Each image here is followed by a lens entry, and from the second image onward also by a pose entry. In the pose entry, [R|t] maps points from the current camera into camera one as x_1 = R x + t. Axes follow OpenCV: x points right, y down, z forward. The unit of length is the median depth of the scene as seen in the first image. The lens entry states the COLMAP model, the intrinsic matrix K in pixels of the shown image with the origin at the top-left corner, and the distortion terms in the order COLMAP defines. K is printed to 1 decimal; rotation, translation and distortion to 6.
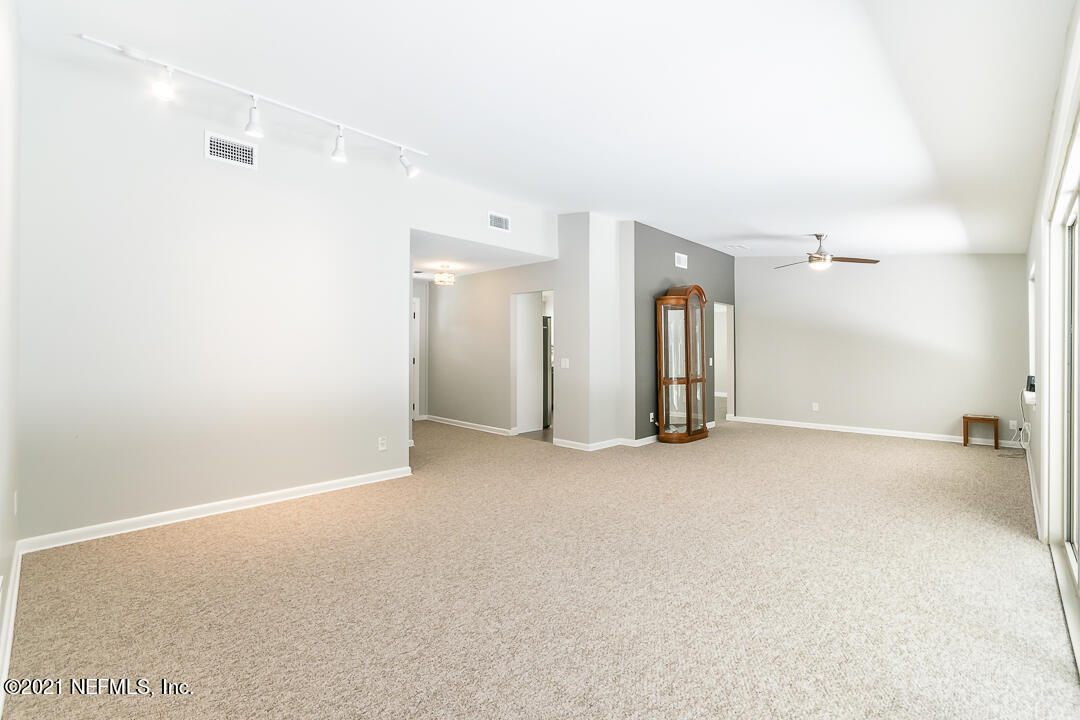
lens RADIAL K [[480.6, 0, 517.1], [0, 480.6, 353.6], [0, 0, 1]] dist [0.003877, -0.000375]
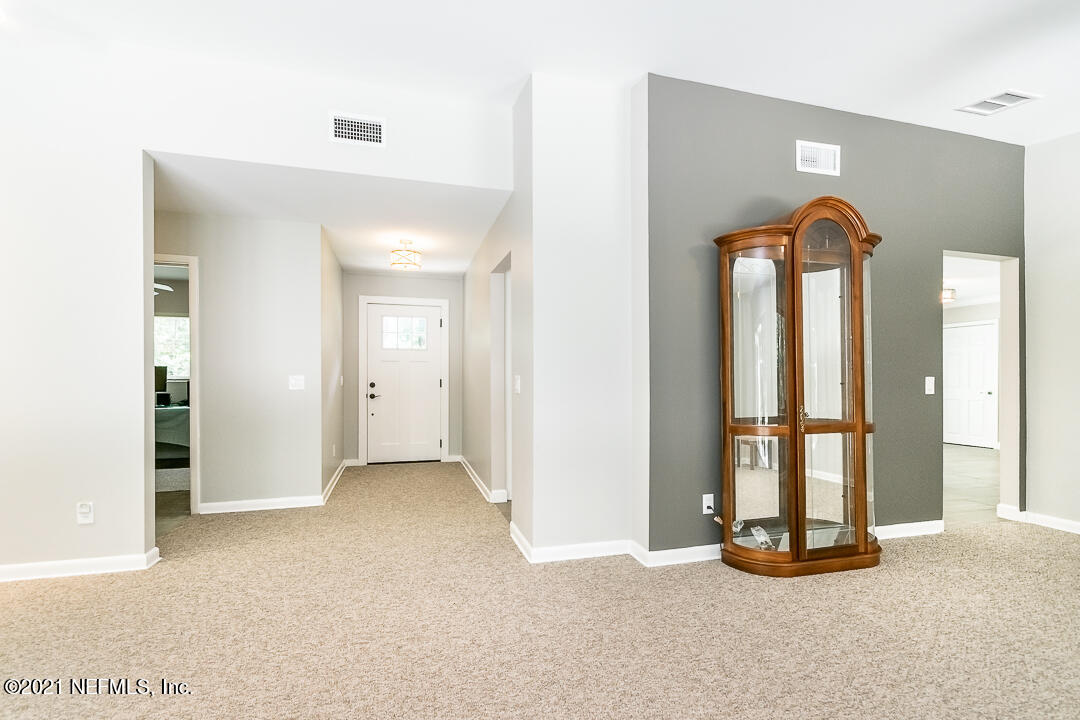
lens RADIAL K [[480.6, 0, 528.1], [0, 480.6, 382.3], [0, 0, 1]] dist [0.003877, -0.000375]
pose [[0.877502, 0.001060, -0.479572, 0.348850], [-0.000187, 0.999998, 0.001869, 0.016181], [0.479573, -0.001550, 0.877501, 0.518164]]
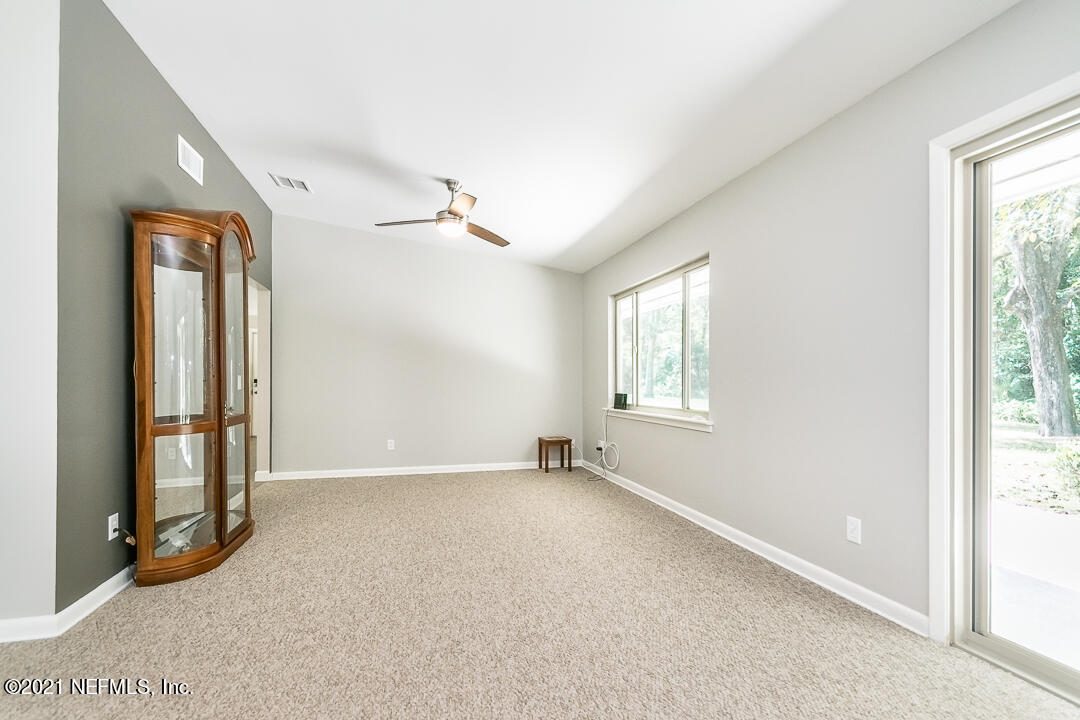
lens RADIAL K [[480.6, 0, 535.6], [0, 480.6, 376.2], [0, 0, 1]] dist [0.003877, -0.000375]
pose [[0.491062, 0.012346, 0.871037, 0.113578], [-0.001848, 0.999912, -0.013131, 0.019937], [-0.871123, 0.004839, 0.491042, 0.530104]]
